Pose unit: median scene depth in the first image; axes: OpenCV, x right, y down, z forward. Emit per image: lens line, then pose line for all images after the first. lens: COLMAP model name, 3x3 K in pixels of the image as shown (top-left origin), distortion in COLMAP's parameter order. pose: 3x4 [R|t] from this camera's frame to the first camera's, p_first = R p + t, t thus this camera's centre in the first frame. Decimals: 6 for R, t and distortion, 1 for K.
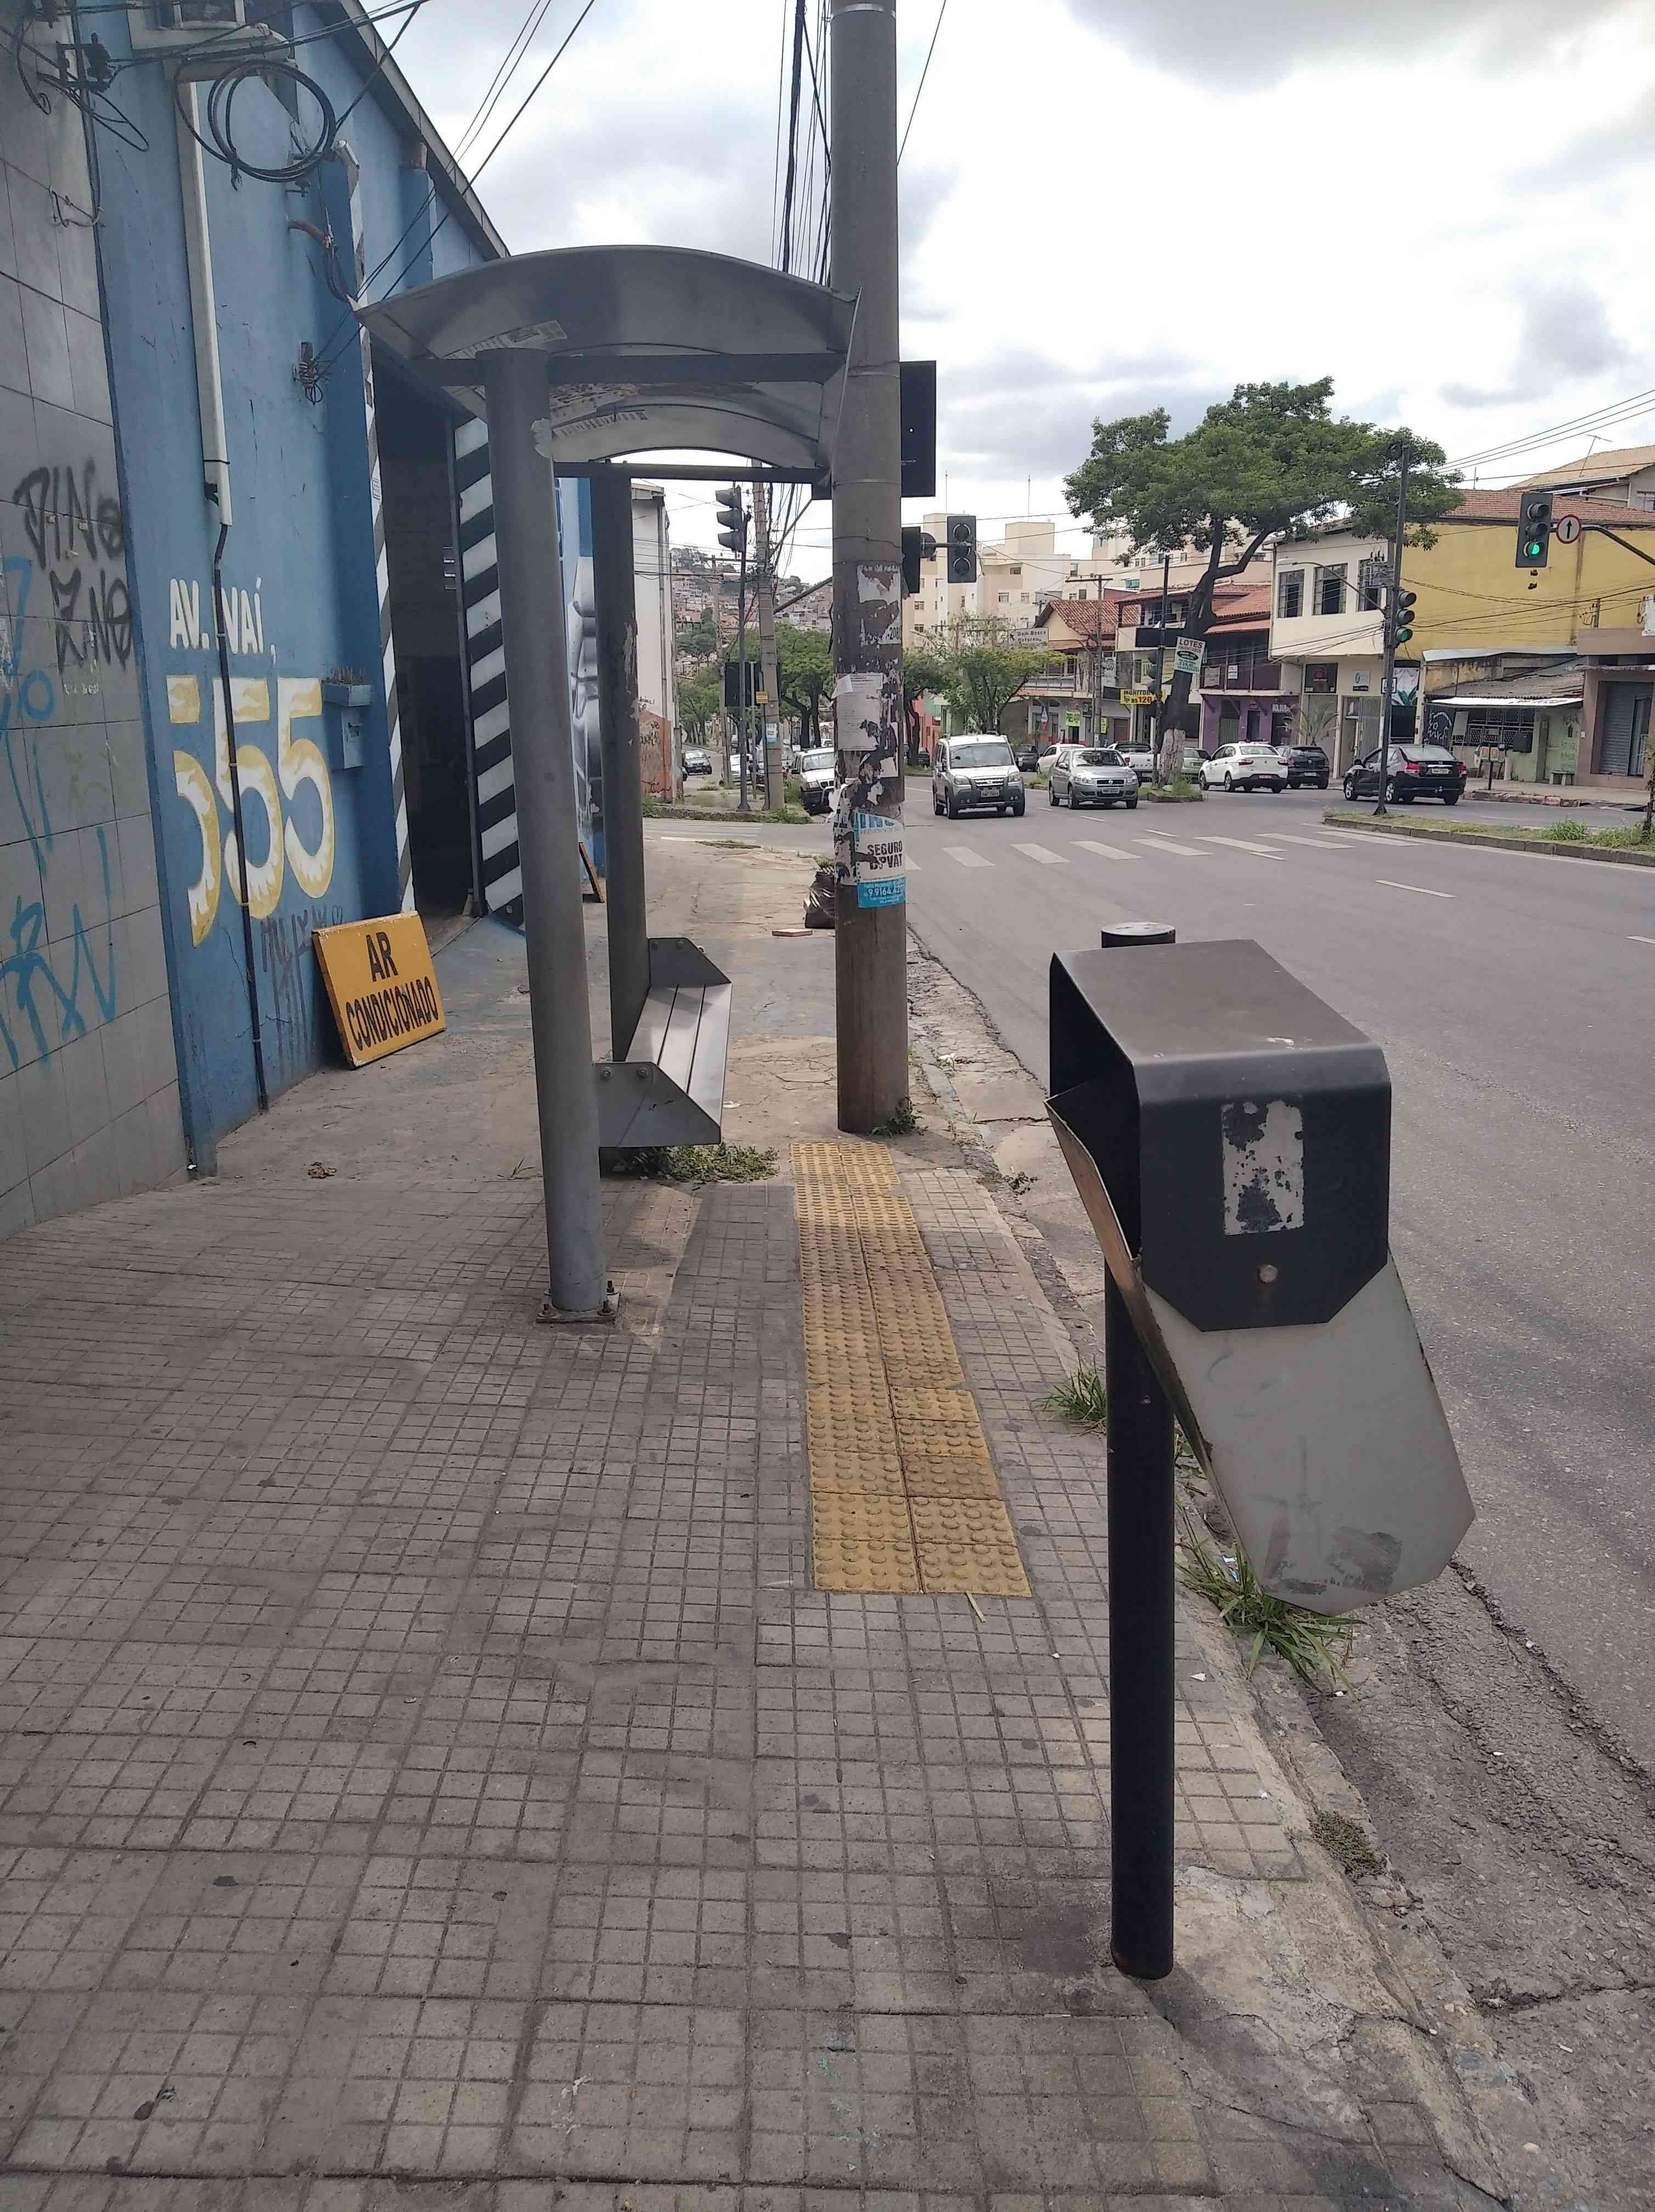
lens RADIAL K [[1684.2, 0, 840.4], [0, 1684.2, 1120.9], [0, 0, 1]] dist [0.042764, -0.062192]
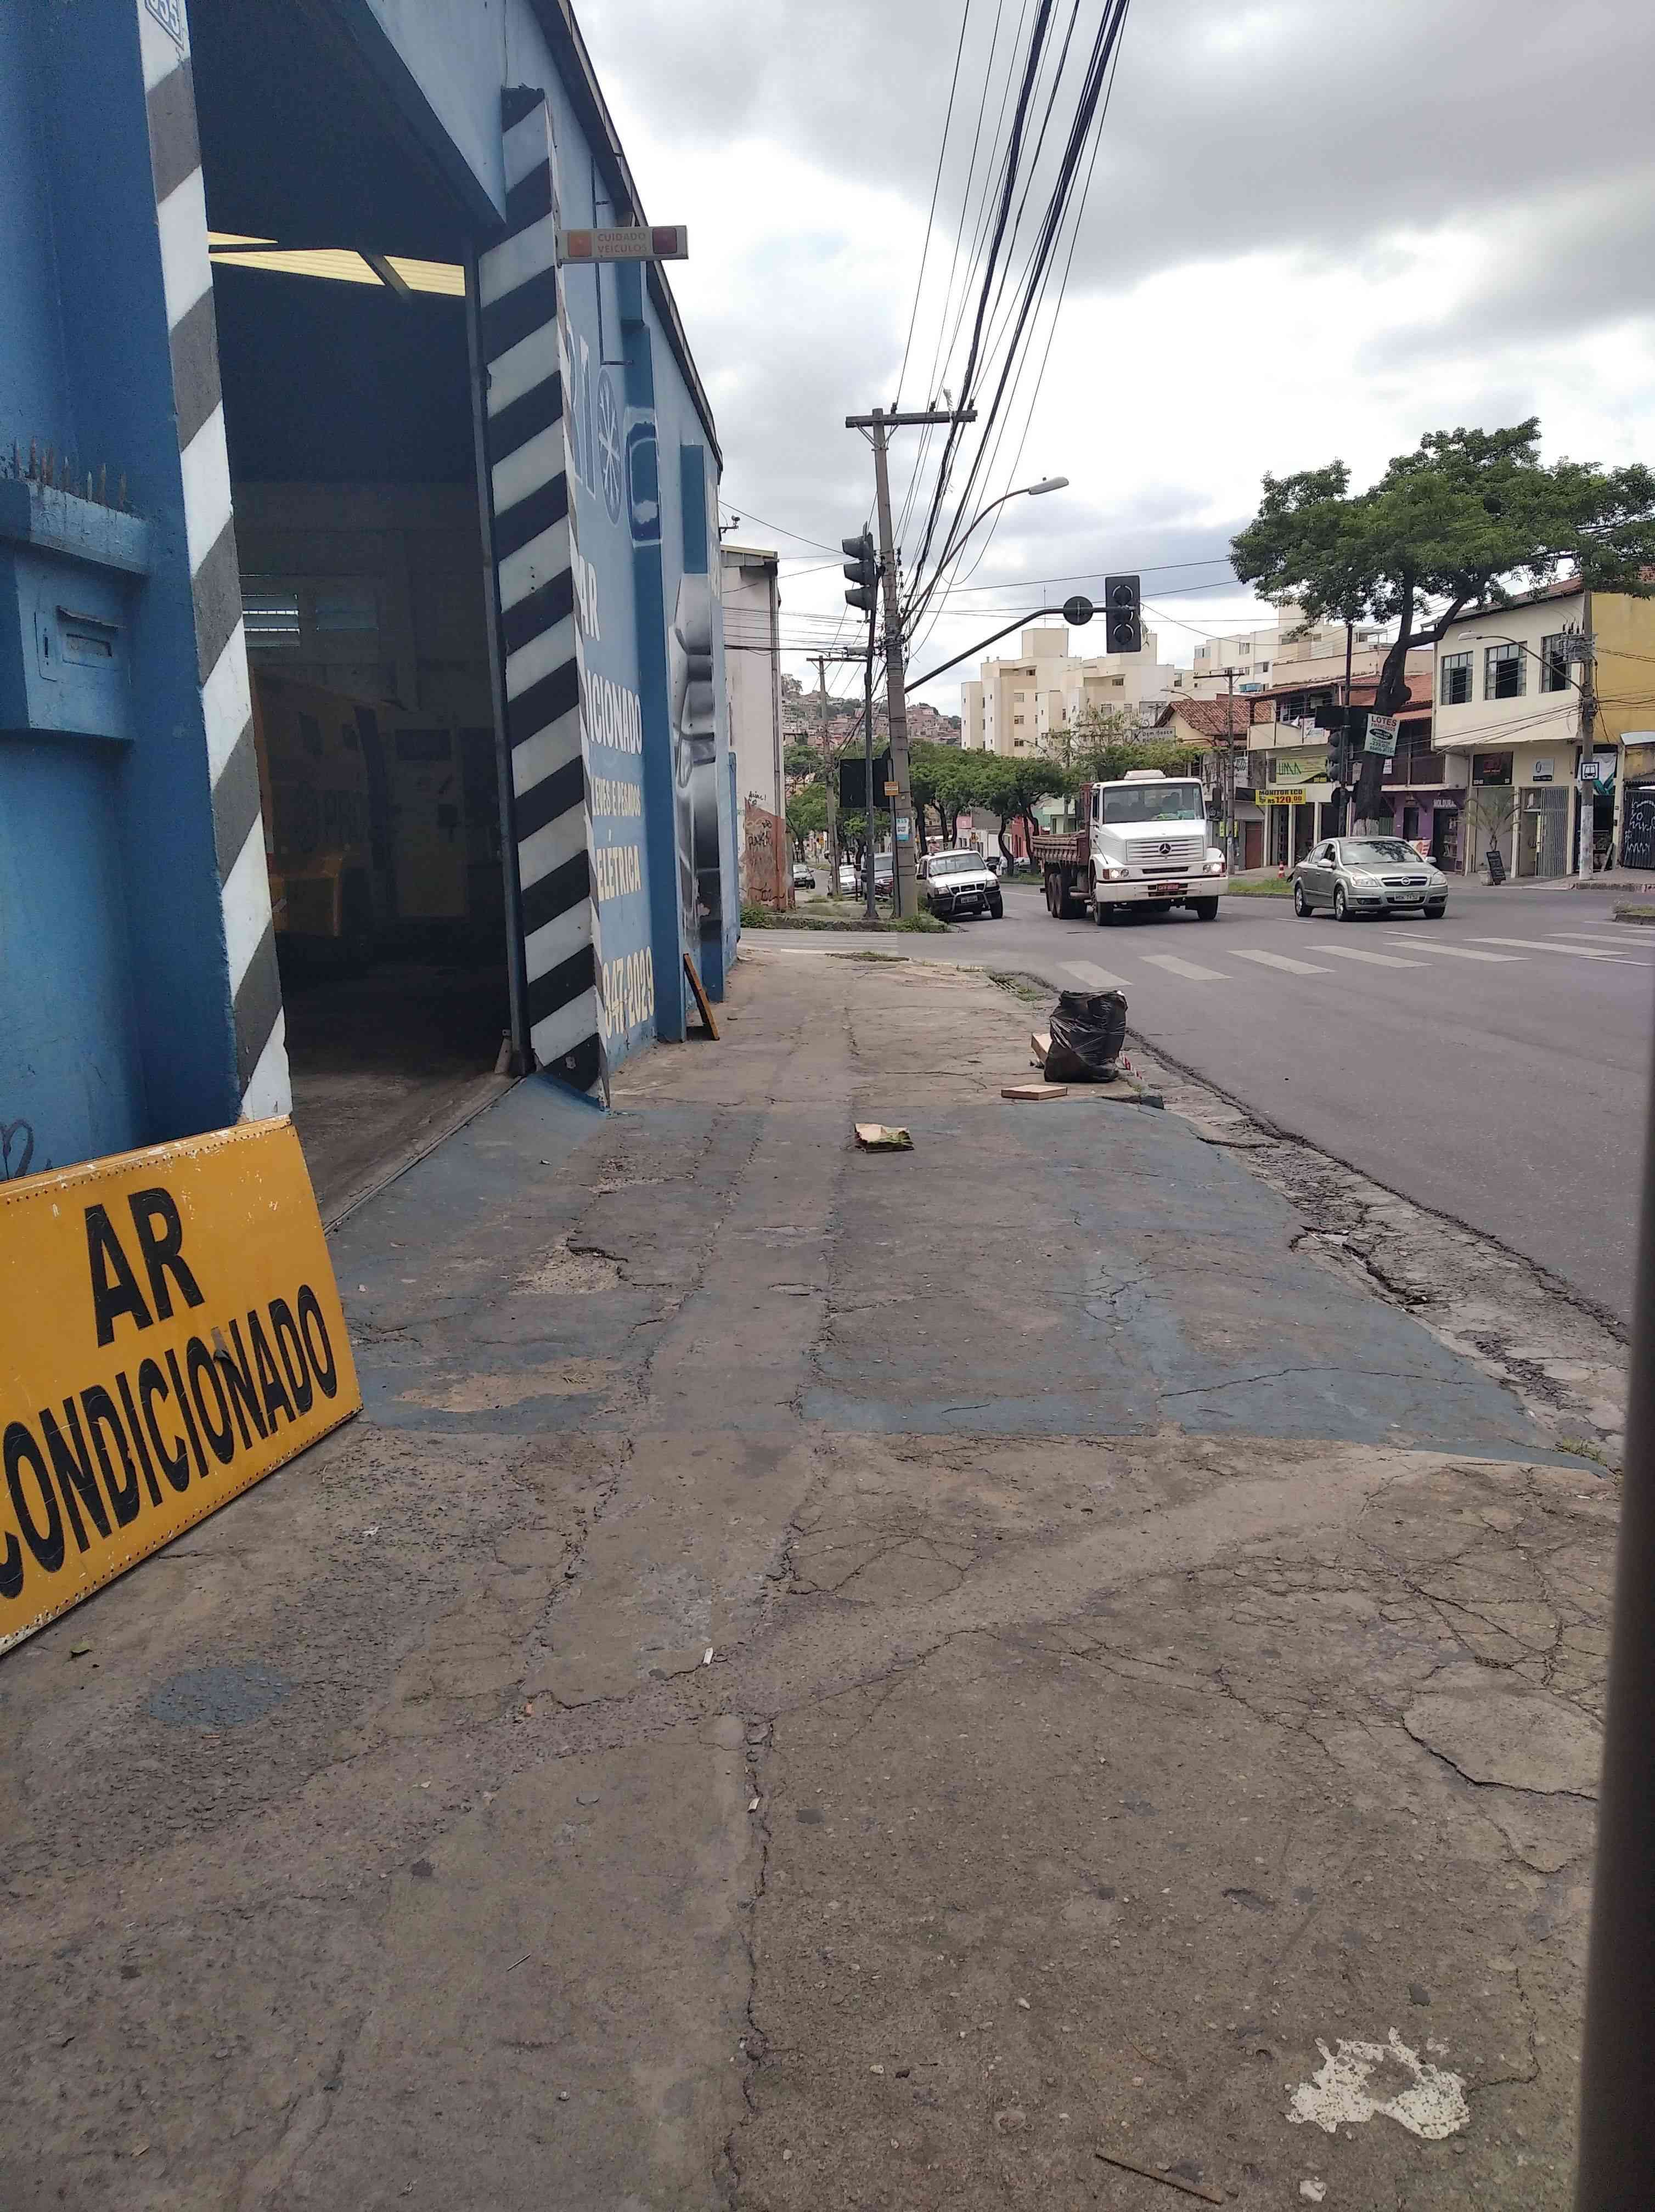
lens RADIAL K [[1684.2, 0, 833.5], [0, 1684.2, 1121.1], [0, 0, 1]] dist [0.042764, -0.062192]
pose [[0.998150, -0.007987, -0.060277, -0.020619], [0.003891, 0.997694, -0.067760, -0.019660], [0.060680, 0.067400, 0.995879, 0.126462]]
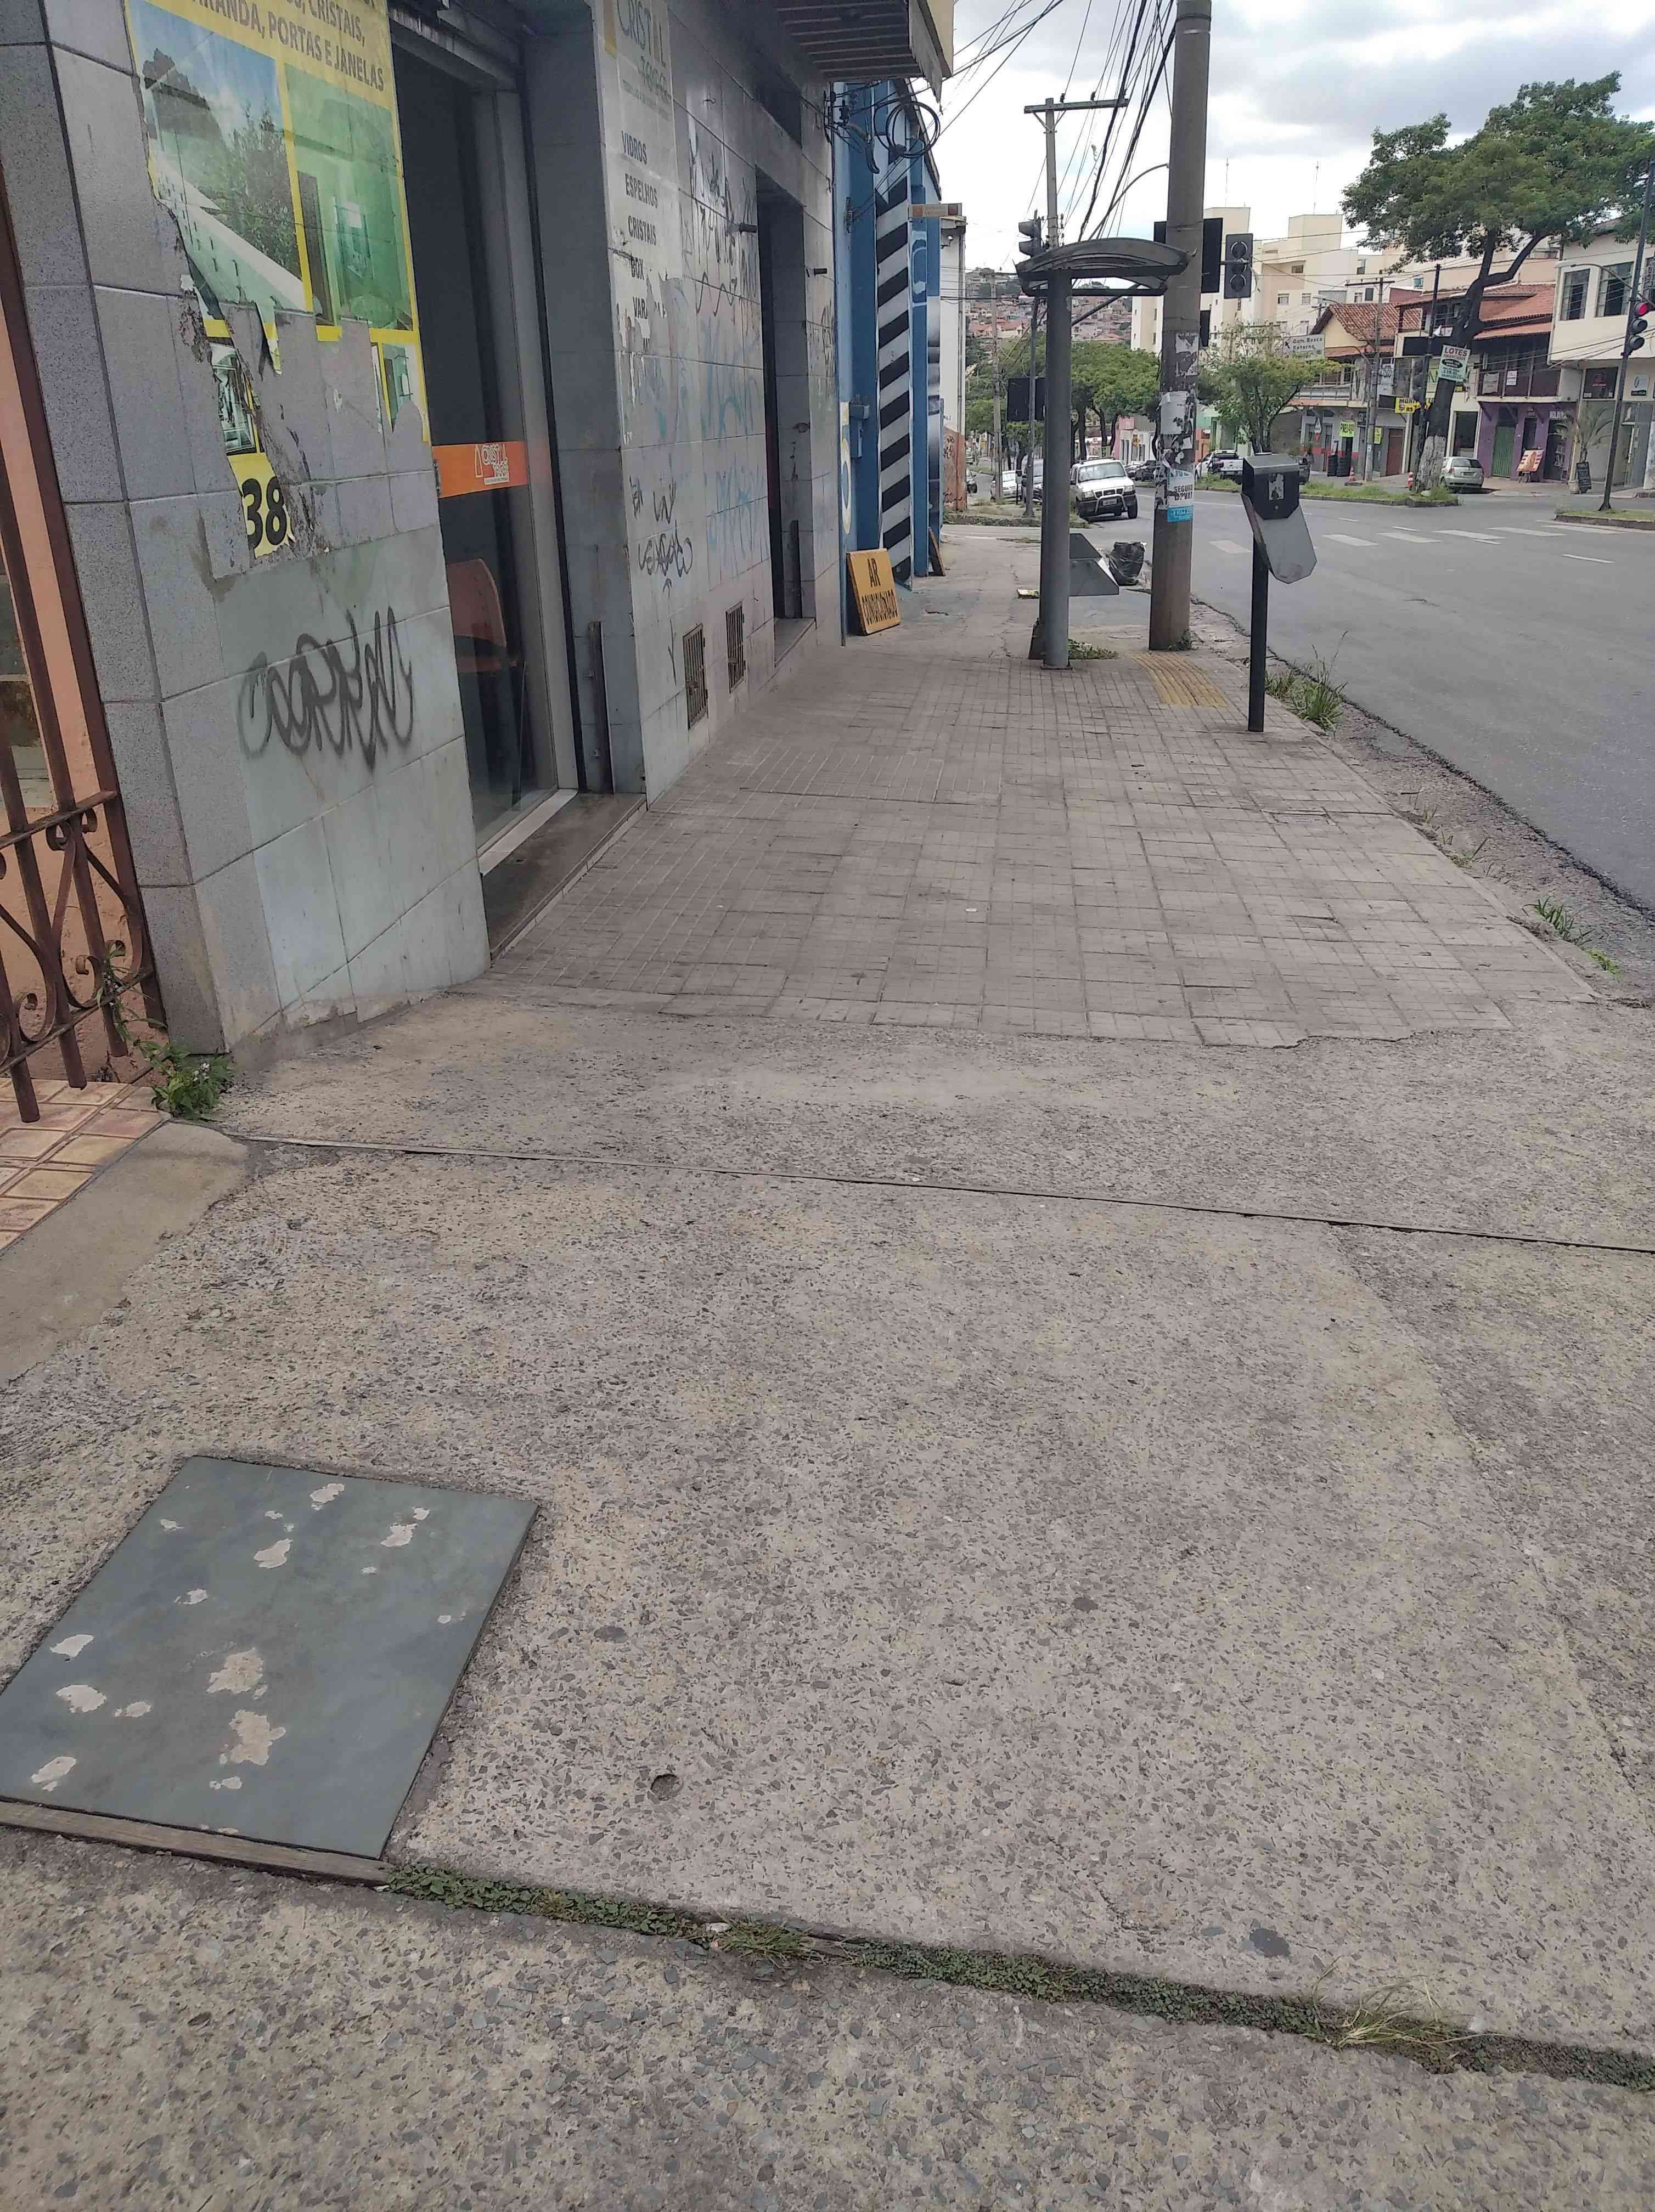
lens RADIAL K [[1684.2, 0, 857.4], [0, 1684.2, 1113.7], [0, 0, 1]] dist [0.042764, -0.062192]
pose [[0.991129, 0.037088, -0.127620, -0.009478], [-0.018127, 0.989022, 0.146649, 0.036484], [0.131658, -0.143035, 0.980922, -0.142068]]
